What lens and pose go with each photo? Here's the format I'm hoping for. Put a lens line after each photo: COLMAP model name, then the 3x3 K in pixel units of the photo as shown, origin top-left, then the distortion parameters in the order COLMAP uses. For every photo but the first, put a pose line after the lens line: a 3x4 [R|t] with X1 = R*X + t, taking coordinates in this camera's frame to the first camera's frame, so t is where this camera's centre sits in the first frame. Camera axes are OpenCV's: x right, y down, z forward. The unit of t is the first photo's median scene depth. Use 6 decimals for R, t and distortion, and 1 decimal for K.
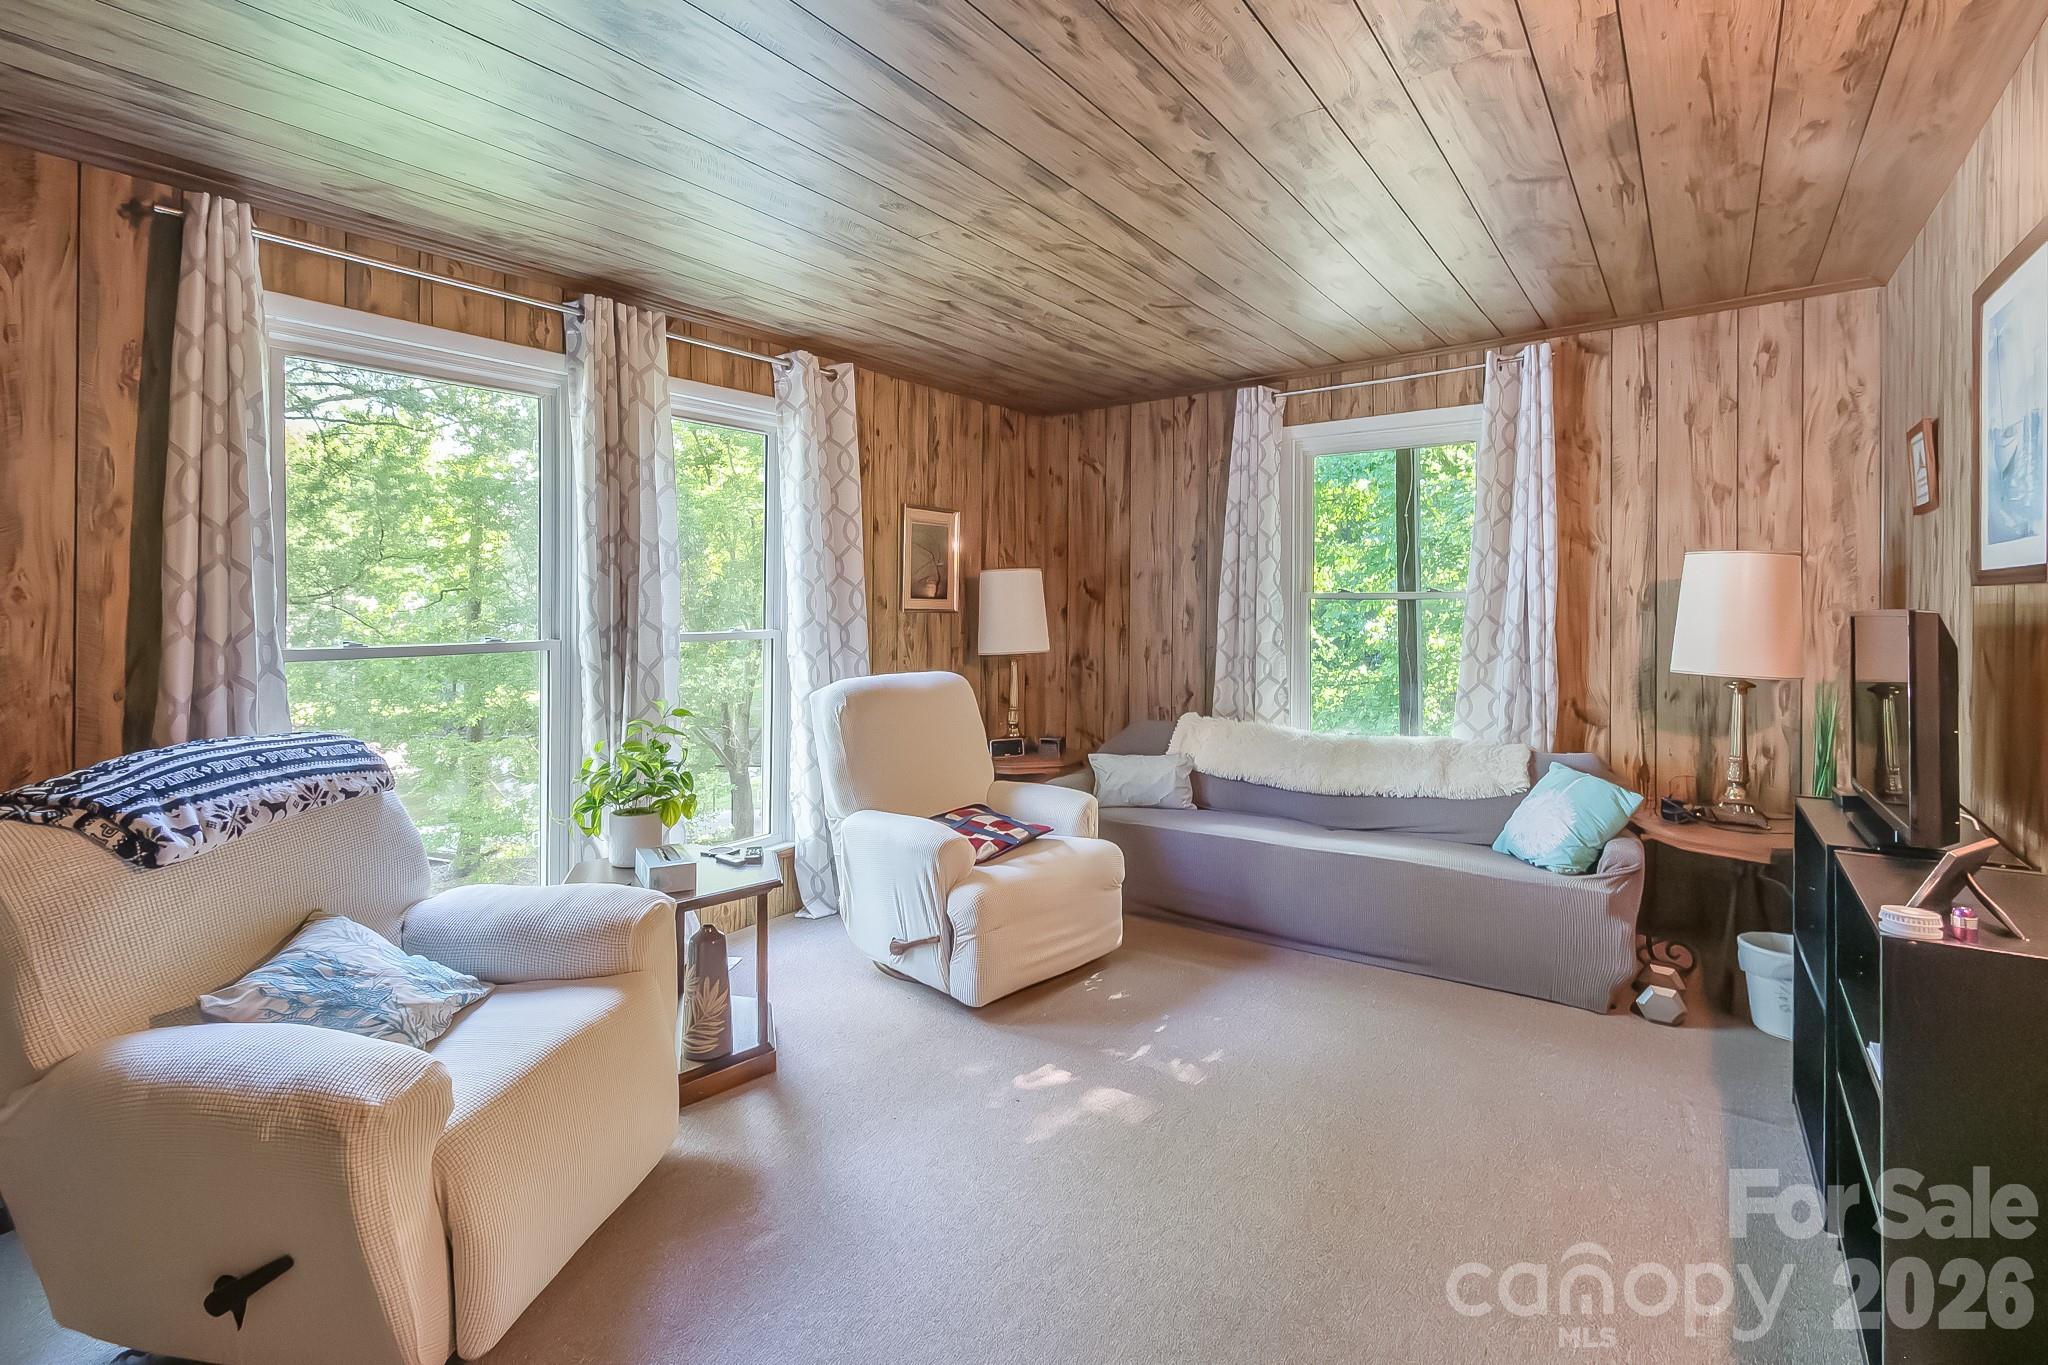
lens RADIAL K [[960.3, 0, 1020.1], [0, 960.3, 601.2], [0, 0, 1]] dist [0.004358, 0.000664]
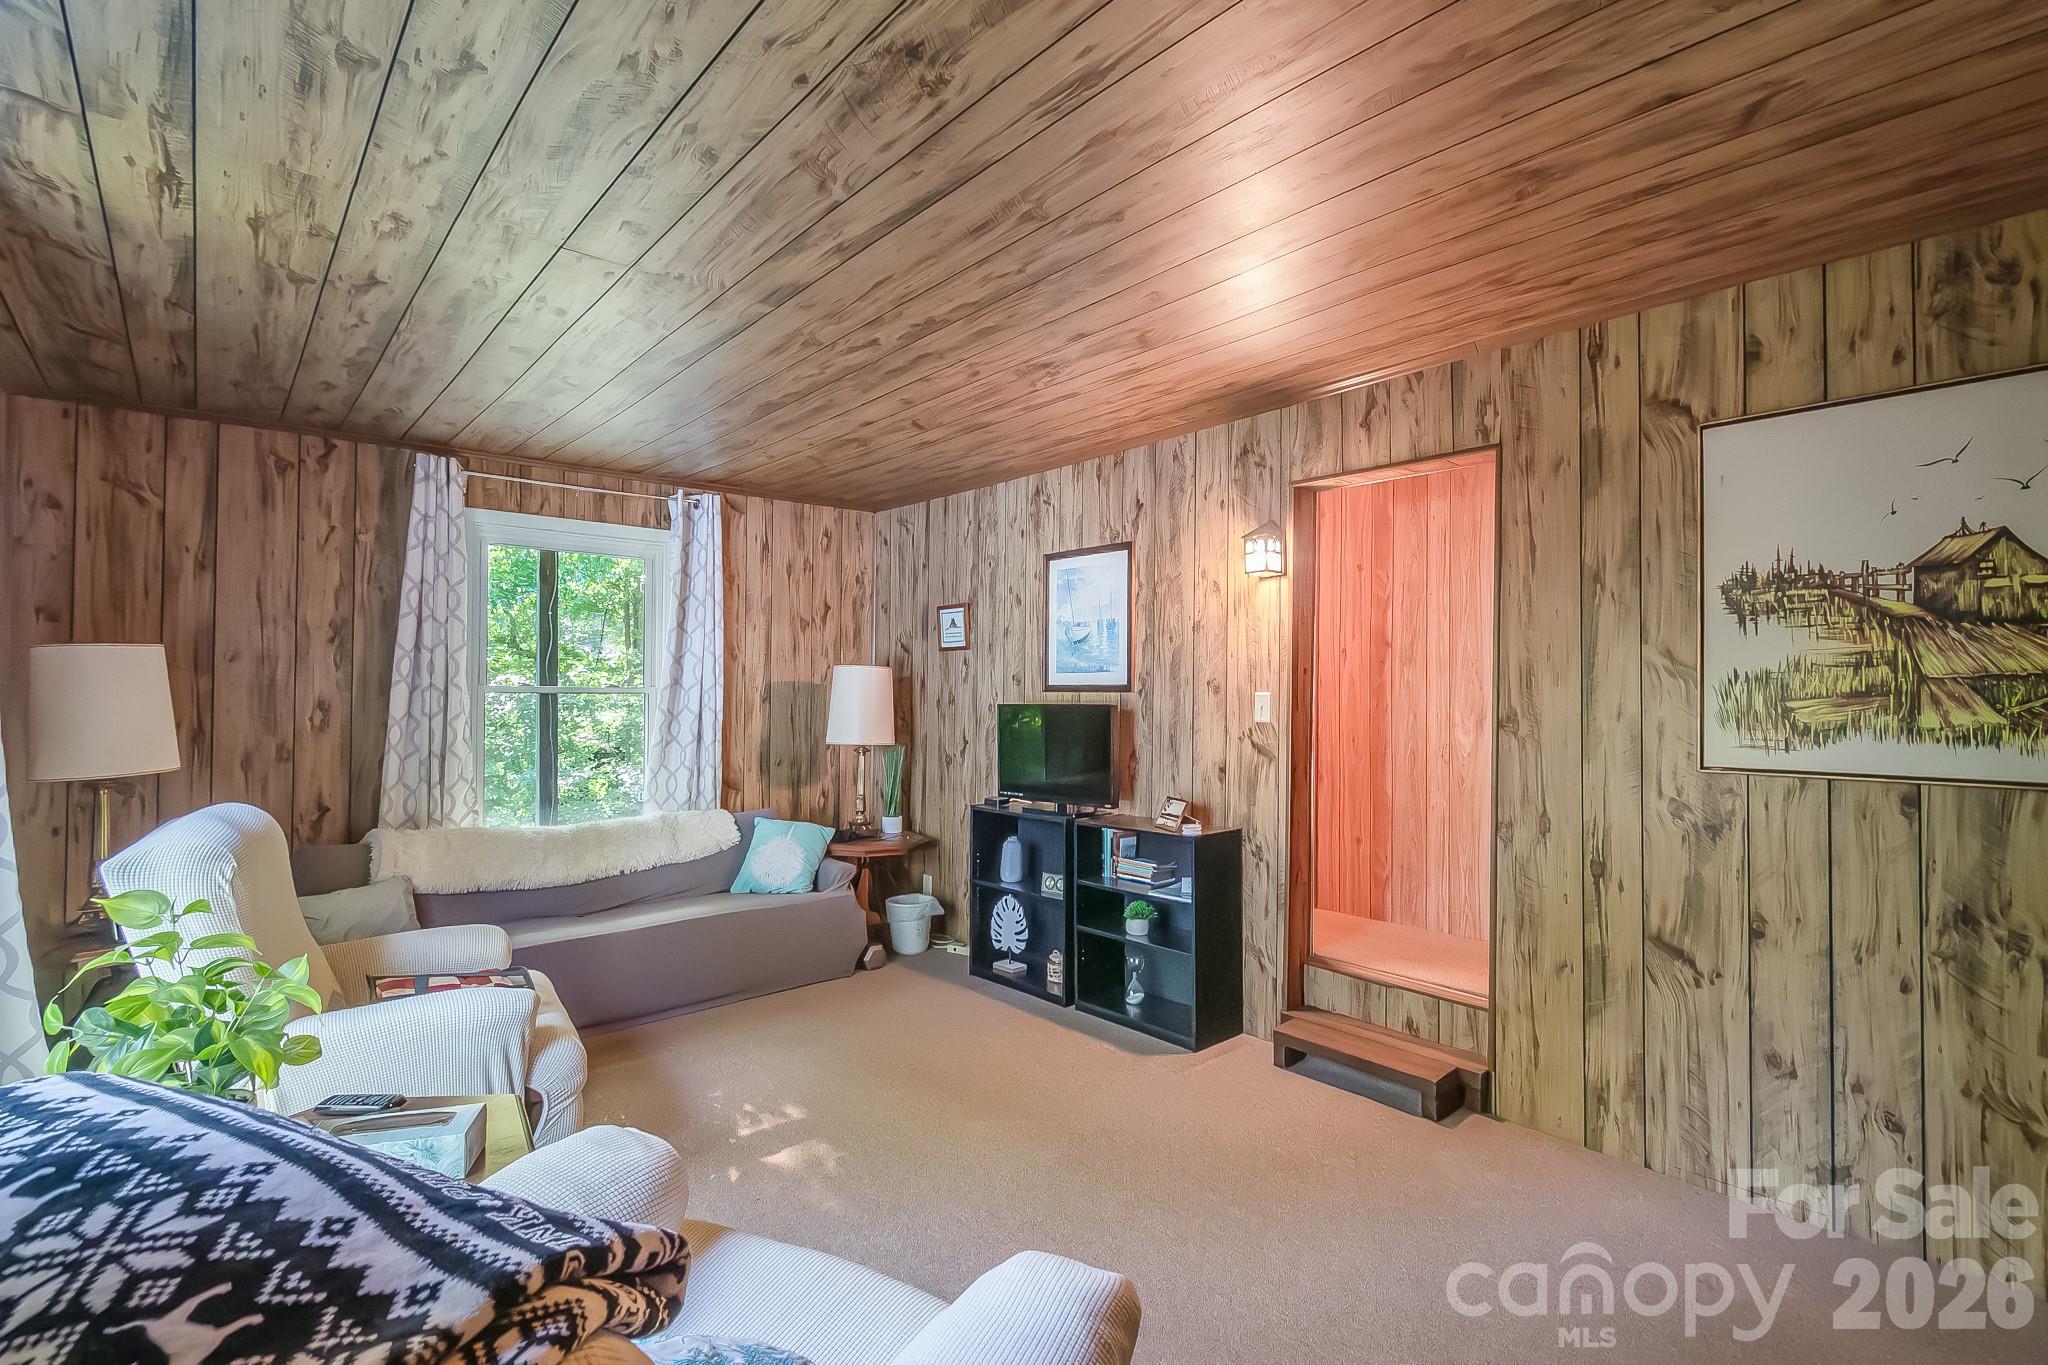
lens RADIAL K [[918.7, 0, 1024.0], [0, 918.7, 682.5], [0, 0, 1]] dist [0.001560, -0.001225]
pose [[0.229673, 0.016115, 0.973134, -0.566058], [-0.008446, 0.999858, -0.014565, -0.004127], [-0.973231, -0.004873, 0.229777, 0.329154]]
